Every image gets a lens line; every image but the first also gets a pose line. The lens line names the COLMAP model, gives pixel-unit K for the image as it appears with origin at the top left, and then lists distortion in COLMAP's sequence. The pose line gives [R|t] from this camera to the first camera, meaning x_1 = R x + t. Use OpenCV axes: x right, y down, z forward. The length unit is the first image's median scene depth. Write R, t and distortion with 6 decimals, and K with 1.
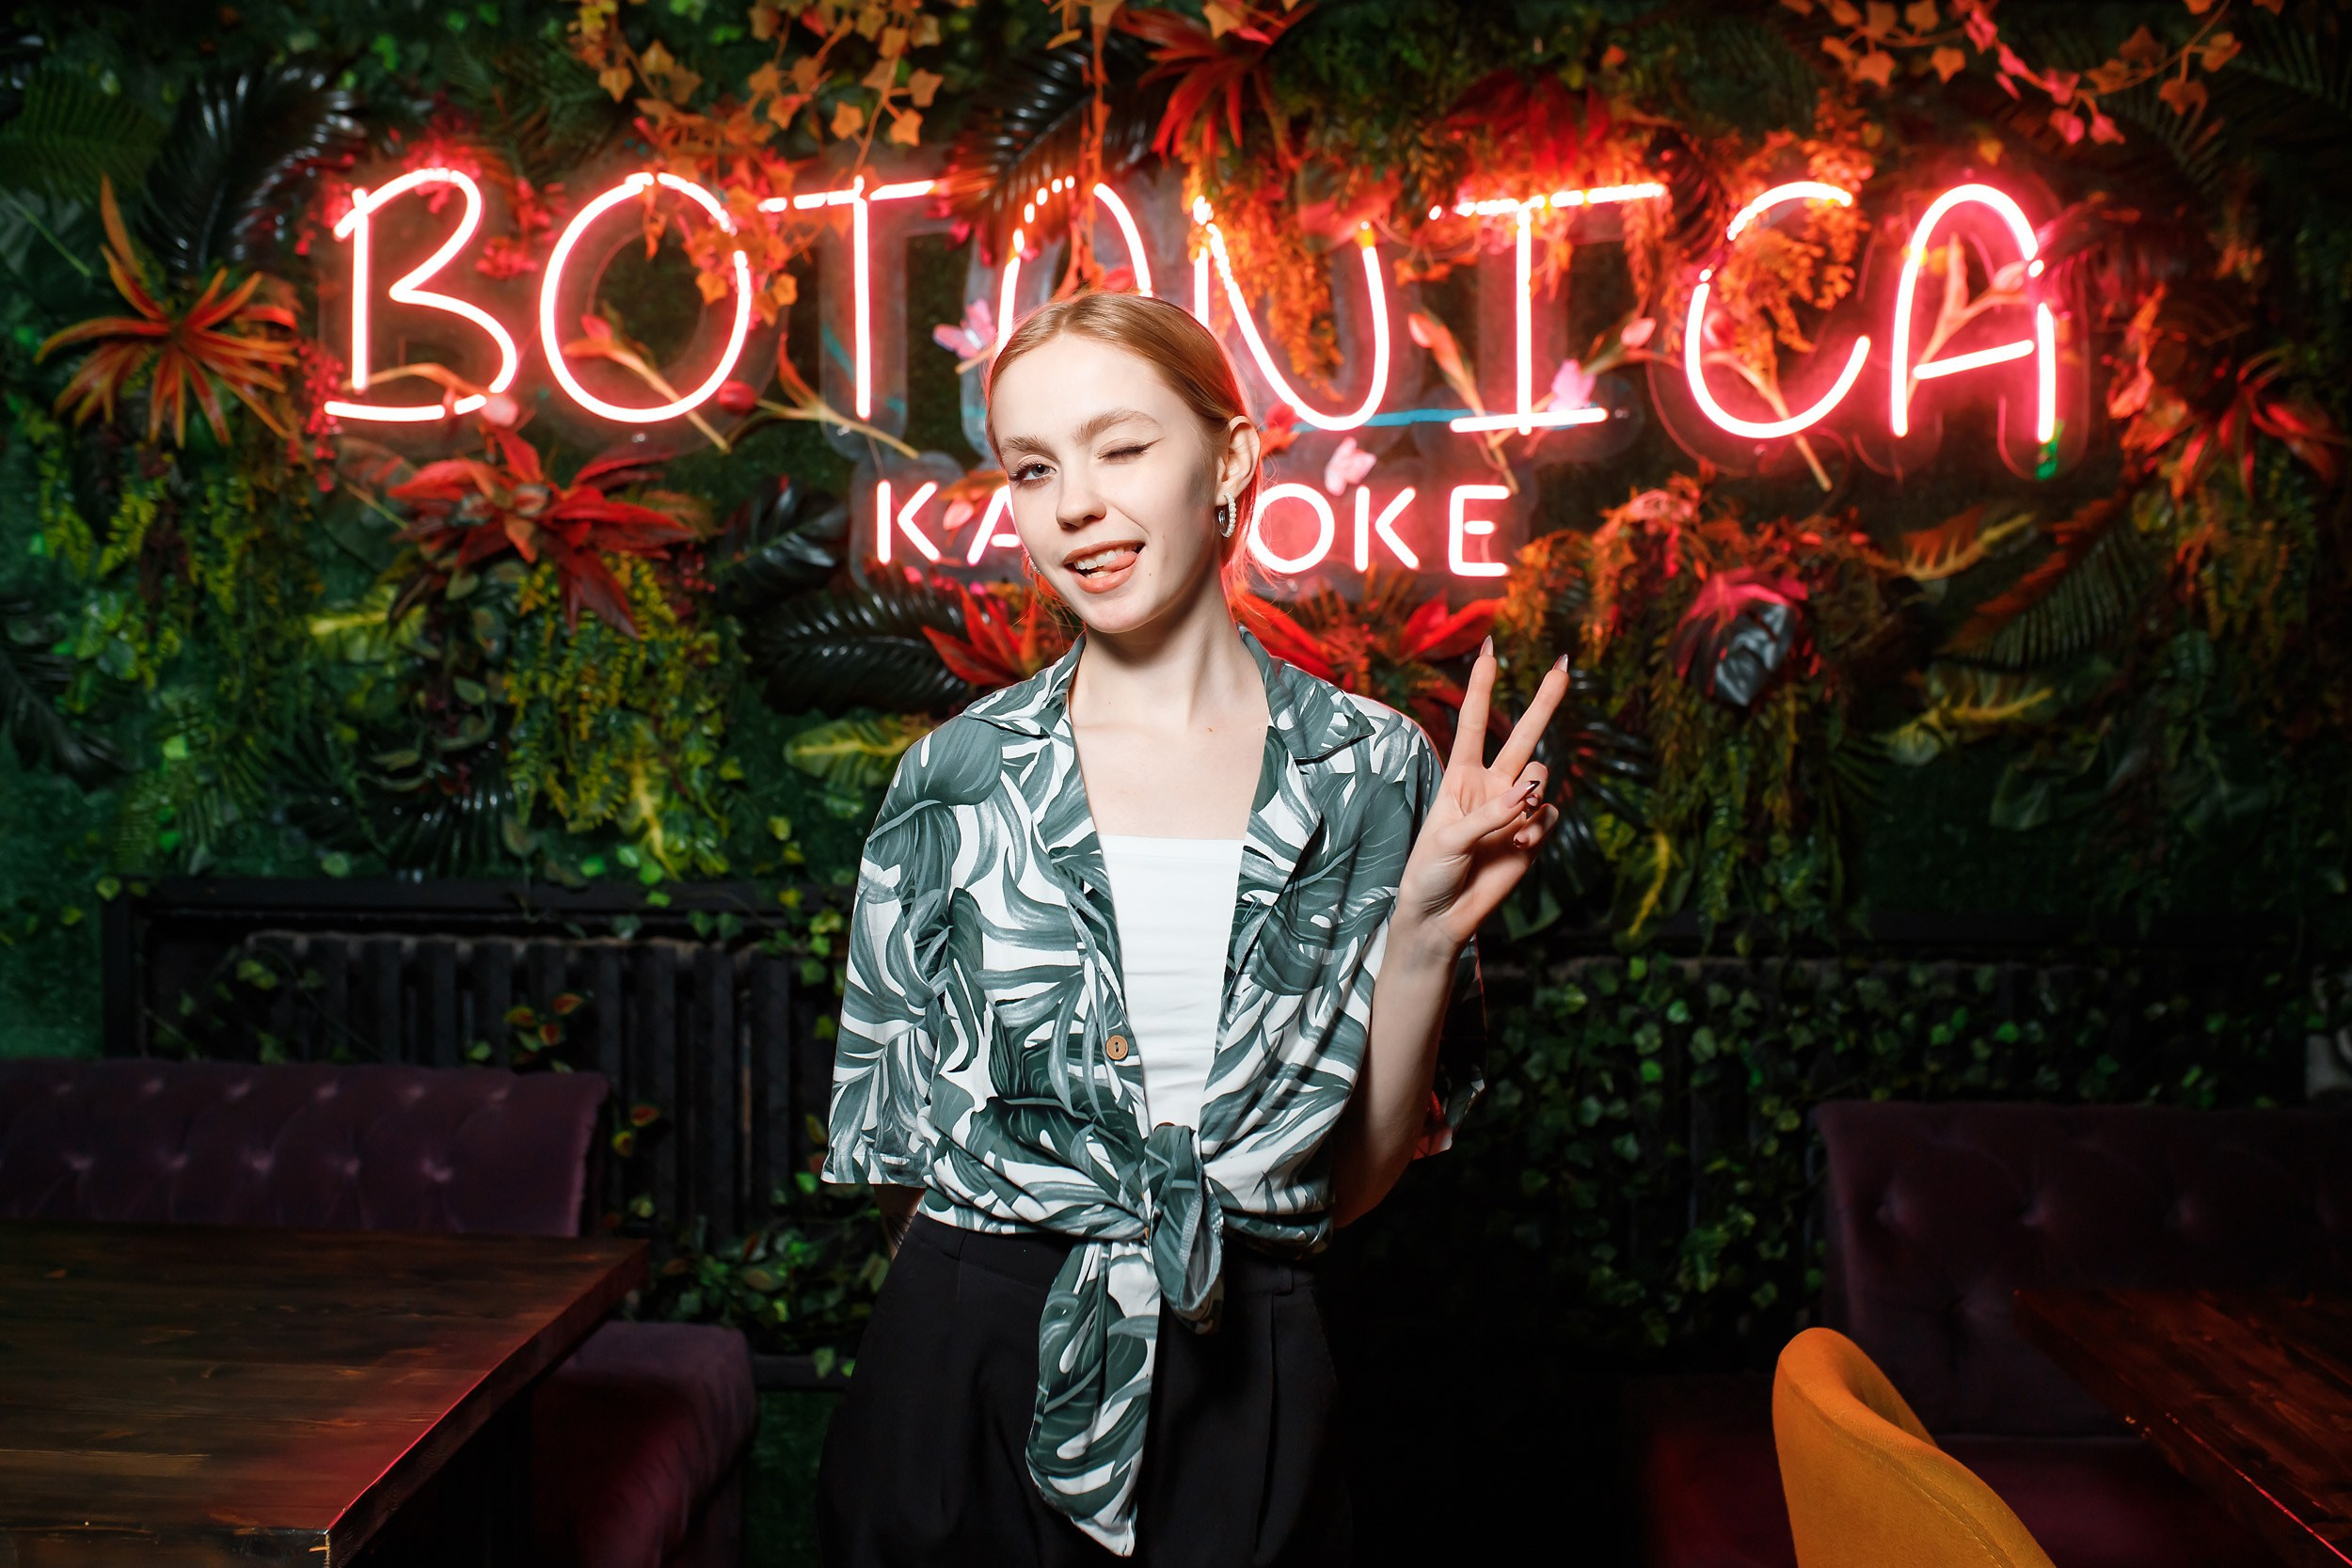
lens RADIAL K [[2405.2, 0, 1178.0], [0, 2405.2, 799.0], [0, 0, 1]] dist [-0.006106, 0.000000]
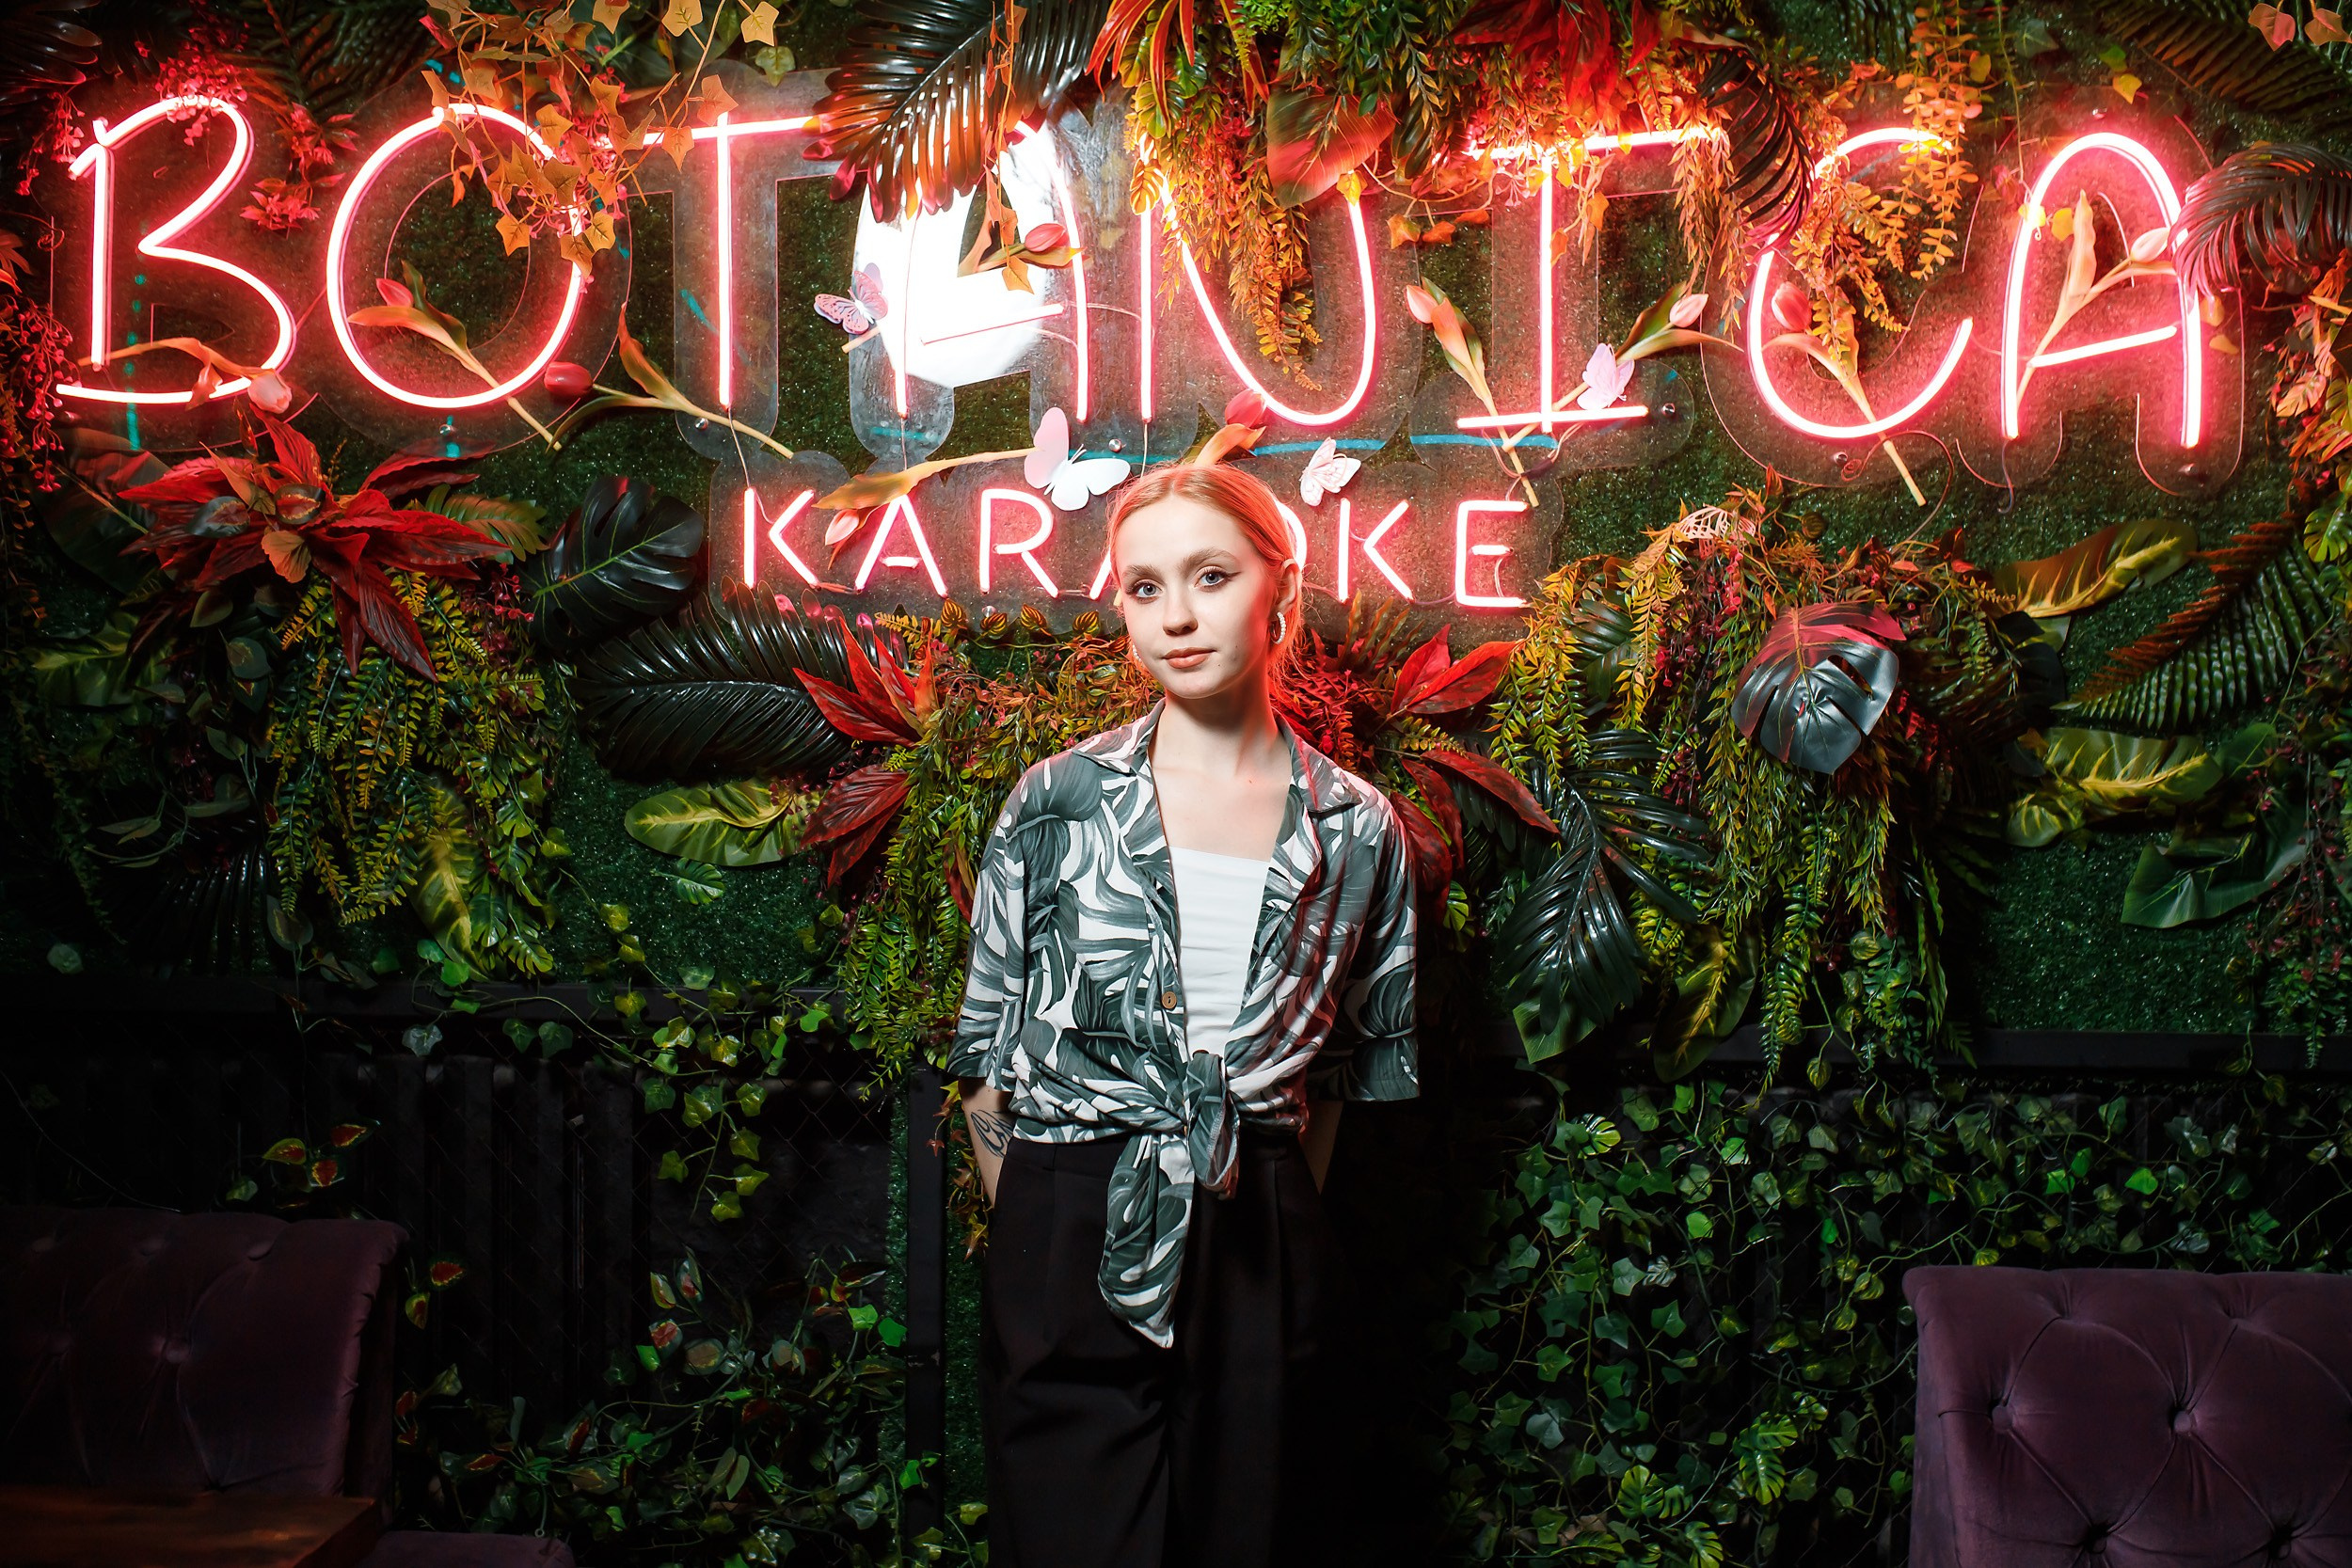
lens RADIAL K [[2405.2, 0, 1166.2], [0, 2405.2, 816.3], [0, 0, 1]] dist [-0.006106, 0.000000]
pose [[0.999940, 0.006647, 0.008715, 0.010539], [-0.006546, 0.999911, -0.011624, -0.013633], [-0.008791, 0.011566, 0.999894, 0.198912]]
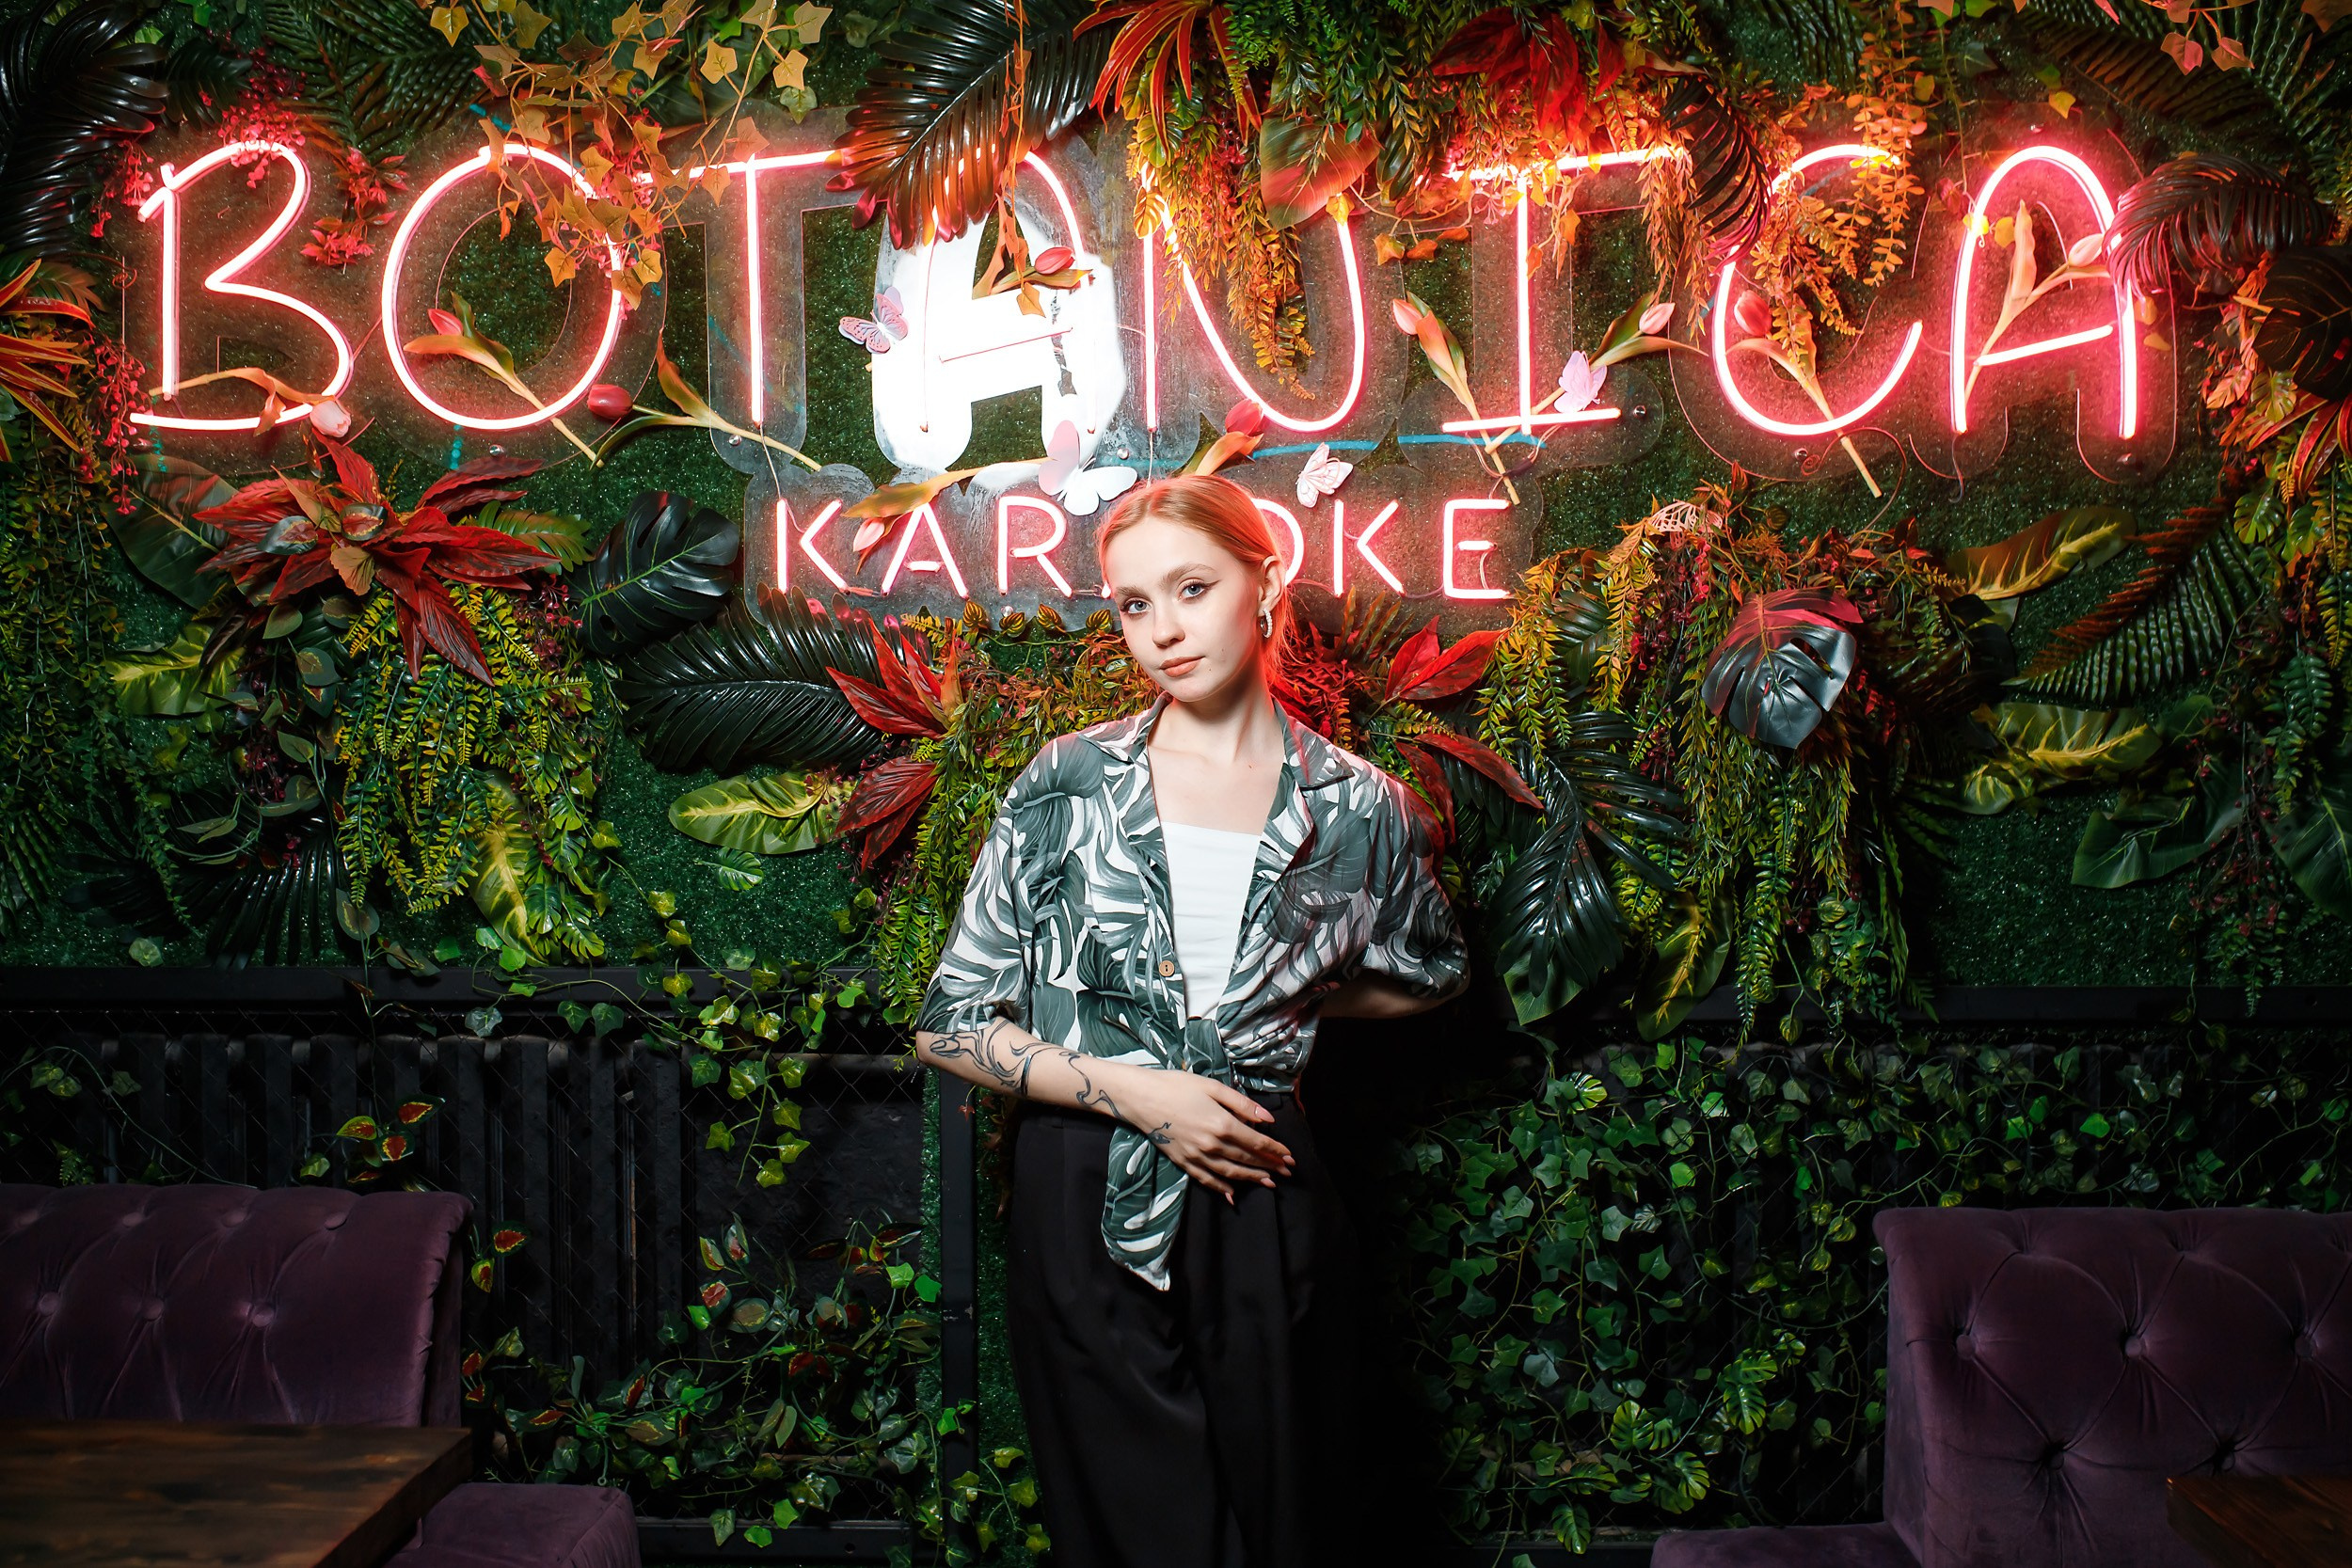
lens RADIAL K [[2363.5, 0, 1186.4], [0, 2363.5, 792.9], [0, 0, 1]] dist [-0.006033, 0.000000]
pose [[0.999876, -0.010621, 0.011585, 0.011323], [0.010790, 0.999835, -0.014610, -0.013118], [-0.011428, 0.014733, 0.999826, 0.158622]]
